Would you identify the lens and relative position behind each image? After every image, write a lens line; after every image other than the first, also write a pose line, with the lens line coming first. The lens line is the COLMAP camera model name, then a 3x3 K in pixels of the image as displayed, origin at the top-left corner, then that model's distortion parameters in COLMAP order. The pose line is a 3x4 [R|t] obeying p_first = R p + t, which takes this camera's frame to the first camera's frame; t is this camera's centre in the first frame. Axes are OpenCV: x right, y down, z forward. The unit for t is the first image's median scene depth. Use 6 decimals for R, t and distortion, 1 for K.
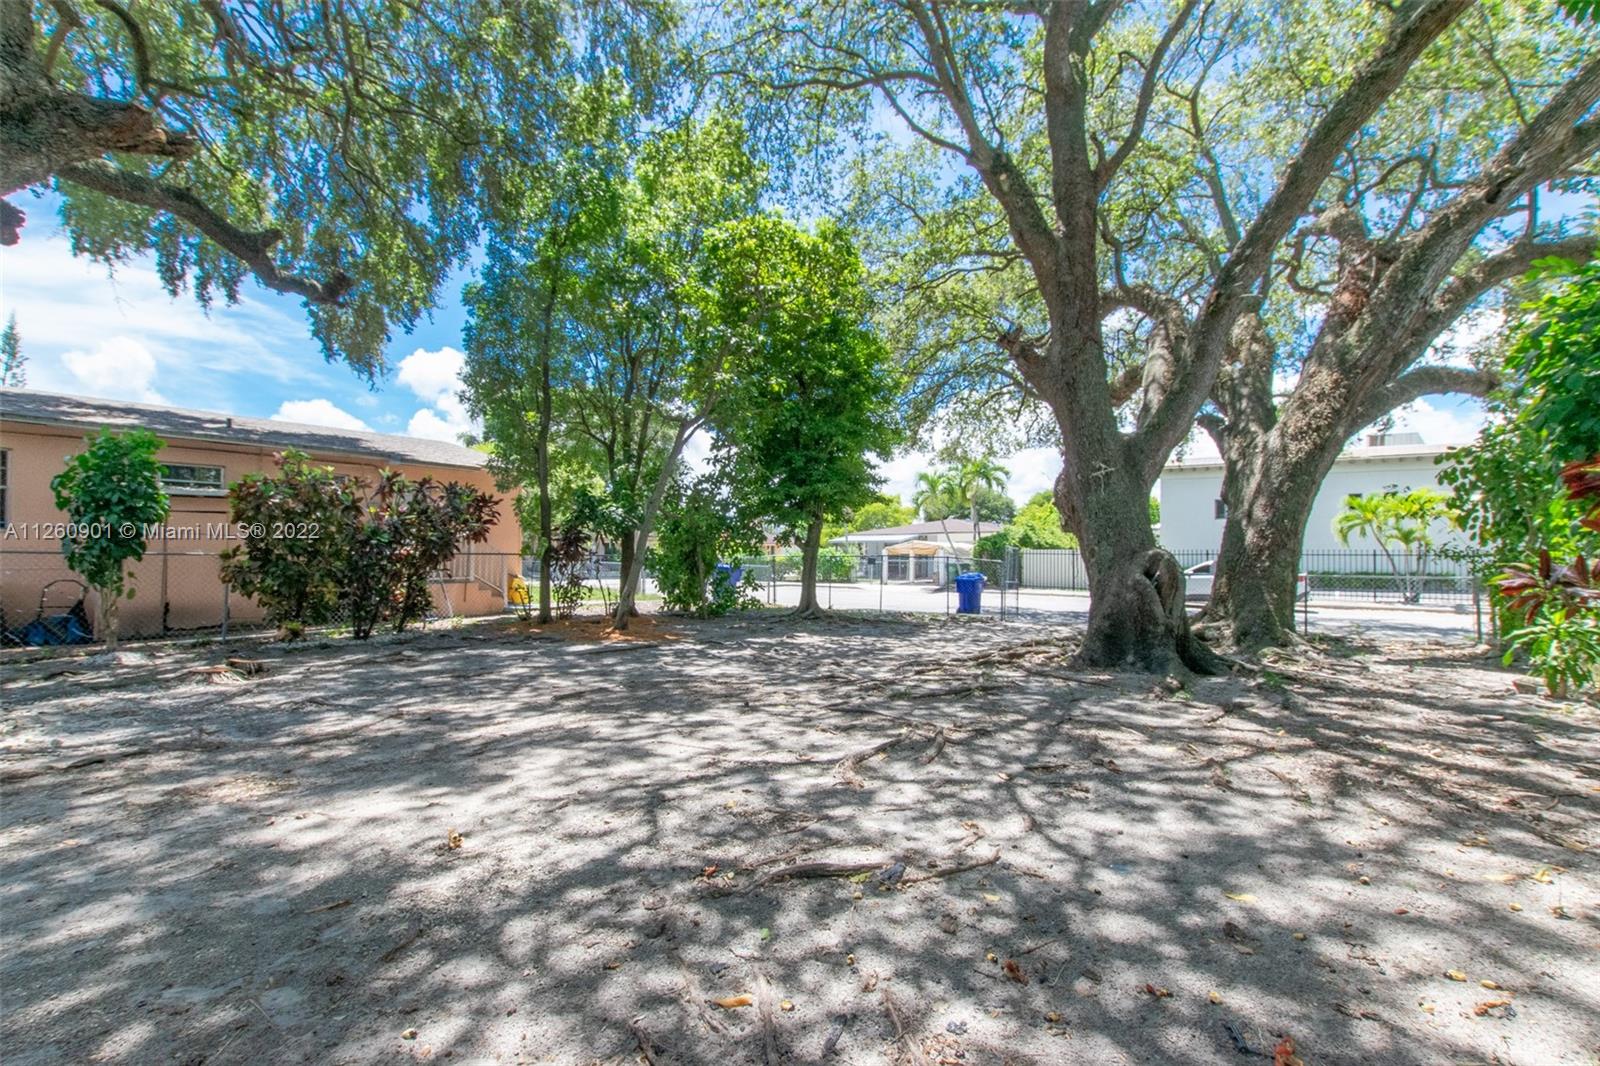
lens RADIAL K [[716.2, 0, 803.3], [0, 716.2, 530.2], [0, 0, 1]] dist [-0.000814, -0.000226]
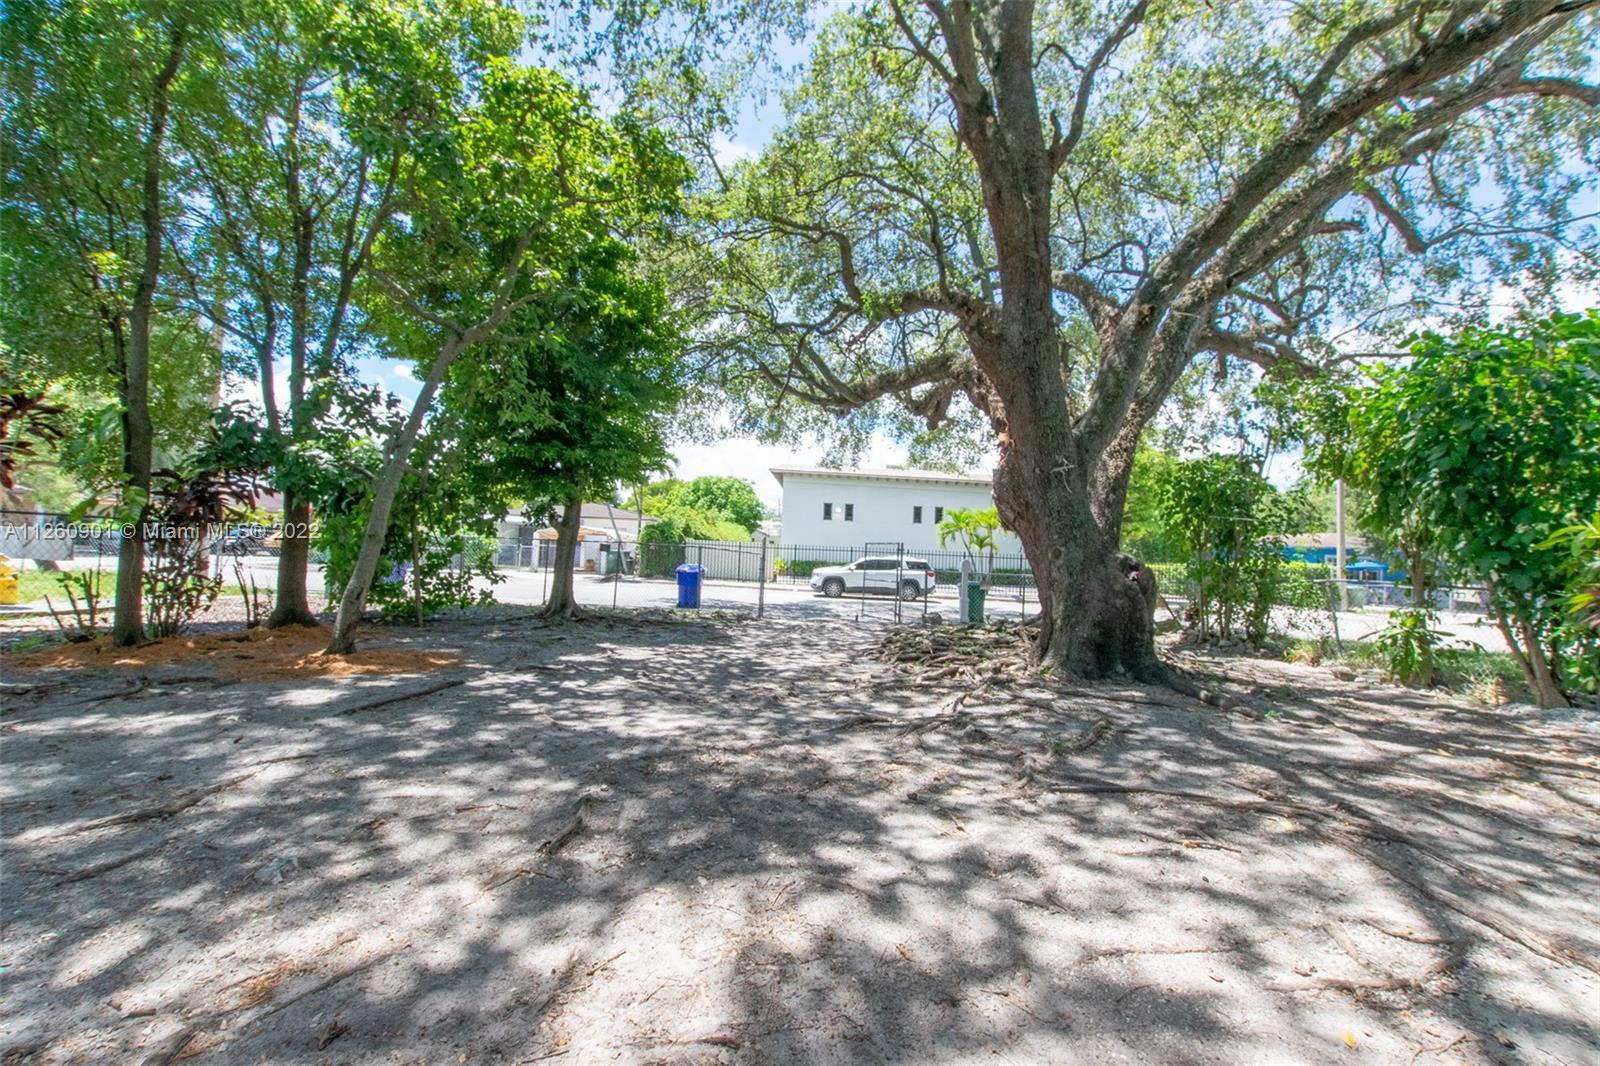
lens RADIAL K [[688.7, 0, 790.6], [0, 688.7, 513.7], [0, 0, 1]] dist [0.002583, -0.000033]
pose [[0.828324, 0.064075, 0.556573, -0.234940], [-0.060297, 0.997864, -0.025140, 0.014447], [-0.556995, -0.012736, 0.830418, 0.278177]]
